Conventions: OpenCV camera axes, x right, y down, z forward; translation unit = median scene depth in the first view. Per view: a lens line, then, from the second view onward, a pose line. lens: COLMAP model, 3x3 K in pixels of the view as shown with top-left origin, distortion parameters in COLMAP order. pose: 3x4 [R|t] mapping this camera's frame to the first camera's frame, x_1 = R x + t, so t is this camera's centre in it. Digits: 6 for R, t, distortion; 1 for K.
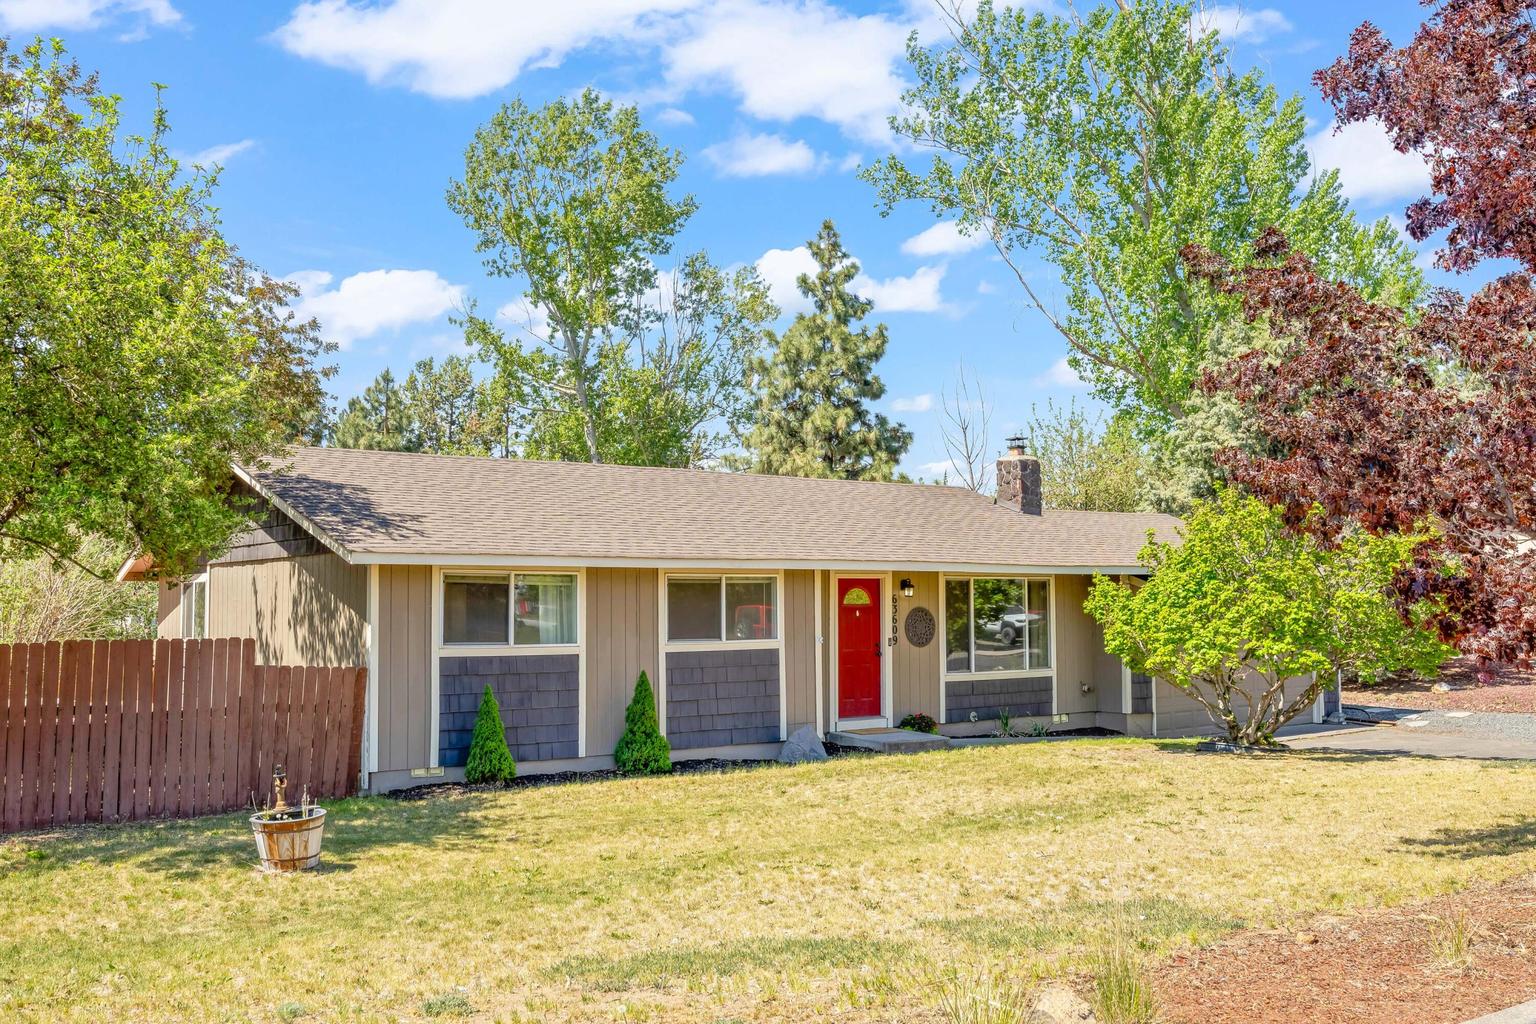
lens RADIAL K [[1573.4, 0, 768.0], [0, 1573.4, 509.0], [0, 0, 1]] dist [0.022001, 0.000000]
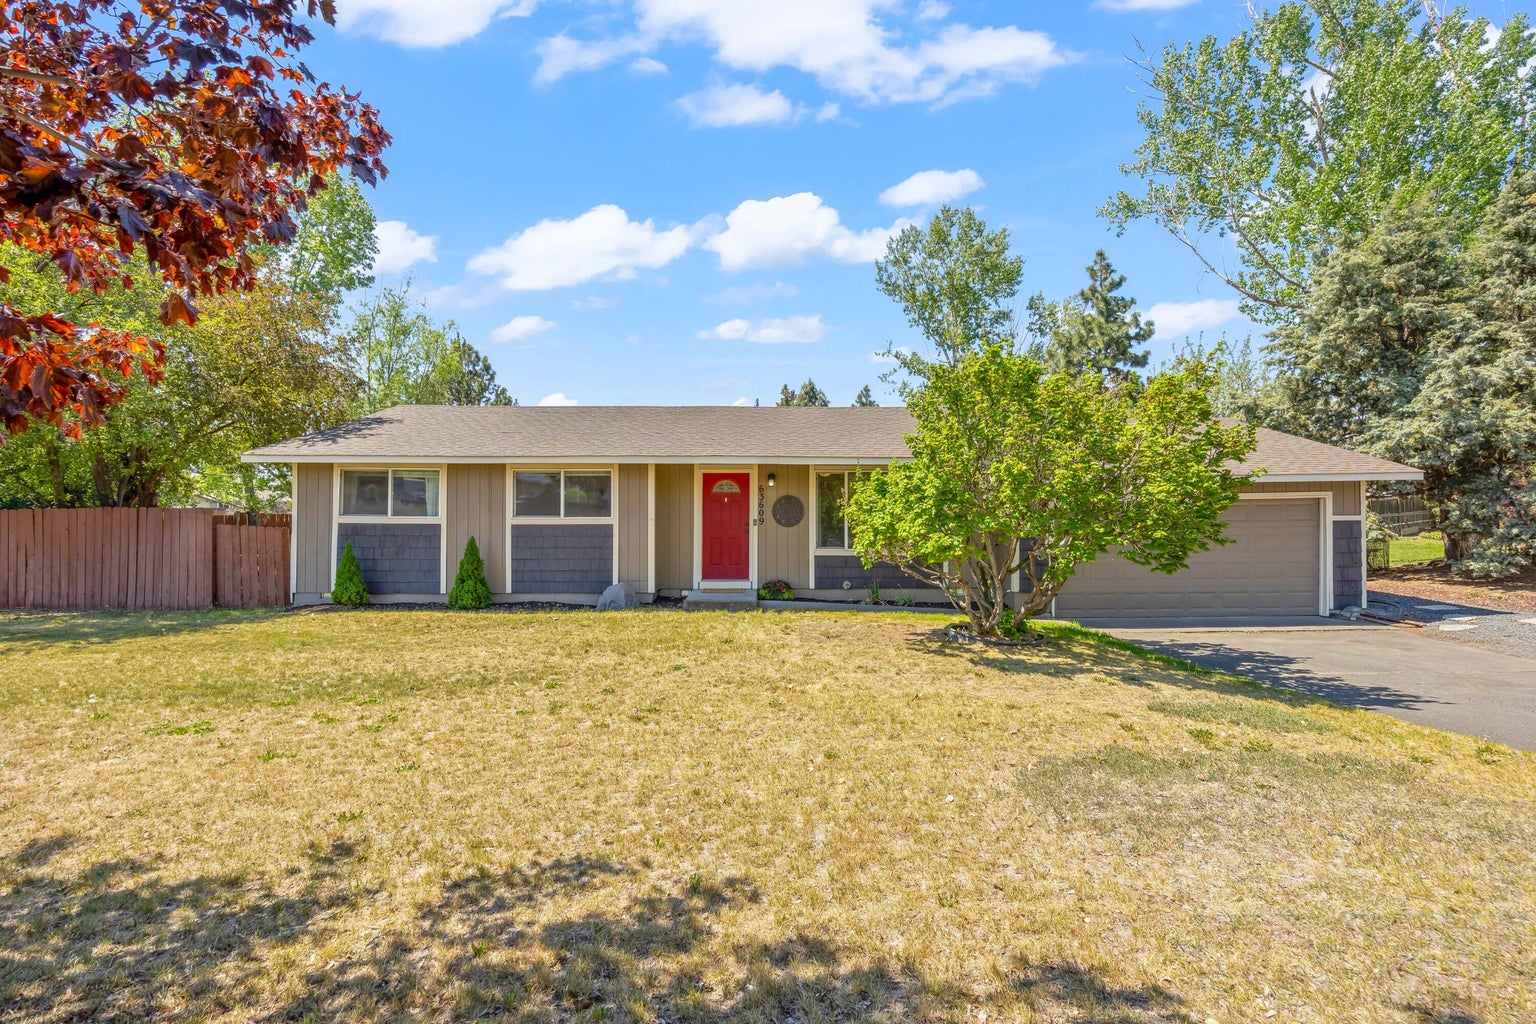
lens RADIAL K [[700.3, 0, 768.1], [0, 700.3, 511.4], [0, 0, 1]] dist [-0.003692, -0.000420]
pose [[0.770662, -0.002638, -0.637239, 0.444904], [0.035204, 0.998641, 0.038441, 0.054818], [0.636271, -0.052058, 0.769707, 0.575827]]
